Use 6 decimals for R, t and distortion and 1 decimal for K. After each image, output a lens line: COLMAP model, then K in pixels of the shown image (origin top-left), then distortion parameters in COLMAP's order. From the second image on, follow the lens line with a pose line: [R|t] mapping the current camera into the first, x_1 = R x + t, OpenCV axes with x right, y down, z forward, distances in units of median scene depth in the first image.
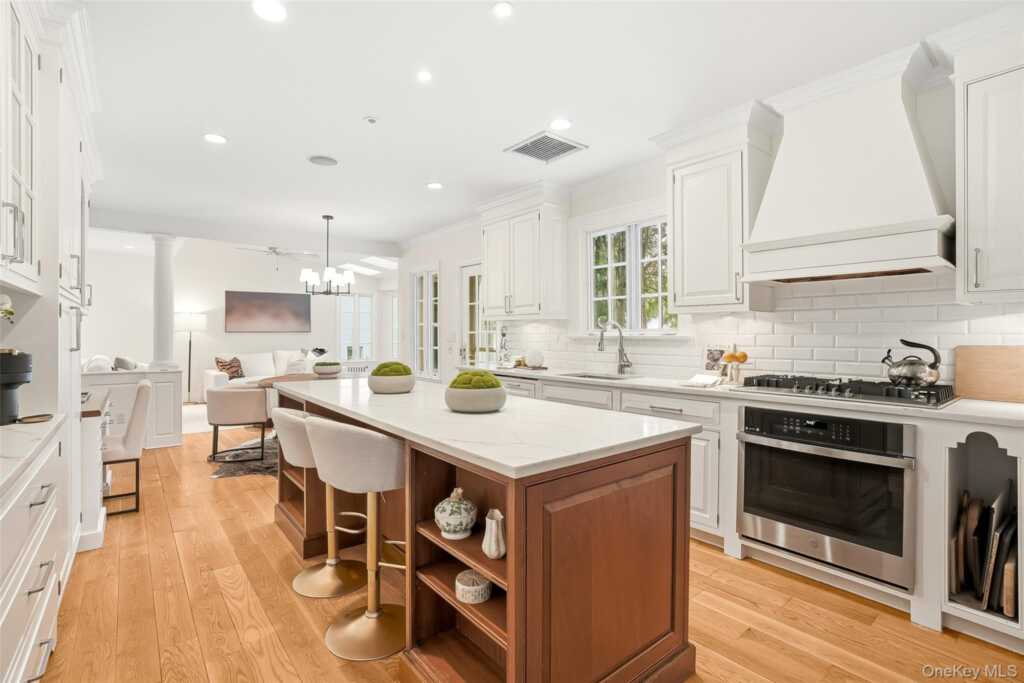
lens RADIAL K [[469.2, 0, 507.9], [0, 469.2, 338.6], [0, 0, 1]] dist [-0.005426, 0.000223]
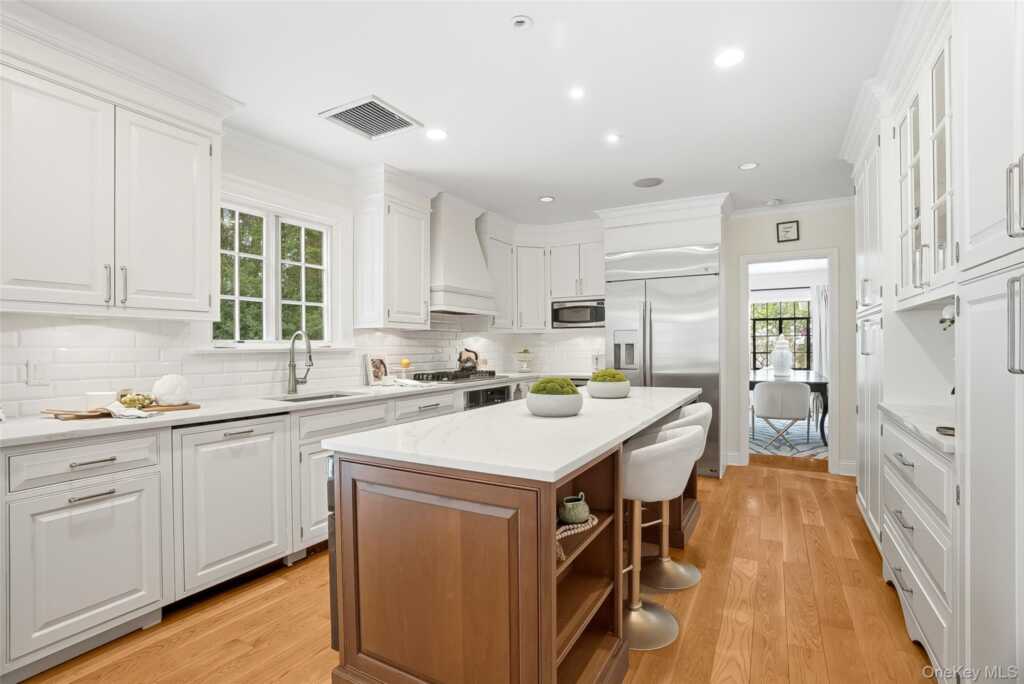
lens RADIAL K [[469.2, 0, 509.6], [0, 469.2, 345.1], [0, 0, 1]] dist [-0.005426, 0.000223]
pose [[-0.365055, 0.003409, 0.930980, -1.111097], [0.009873, 0.999951, 0.000210, -0.013419], [-0.930934, 0.009268, -0.365071, 1.539390]]
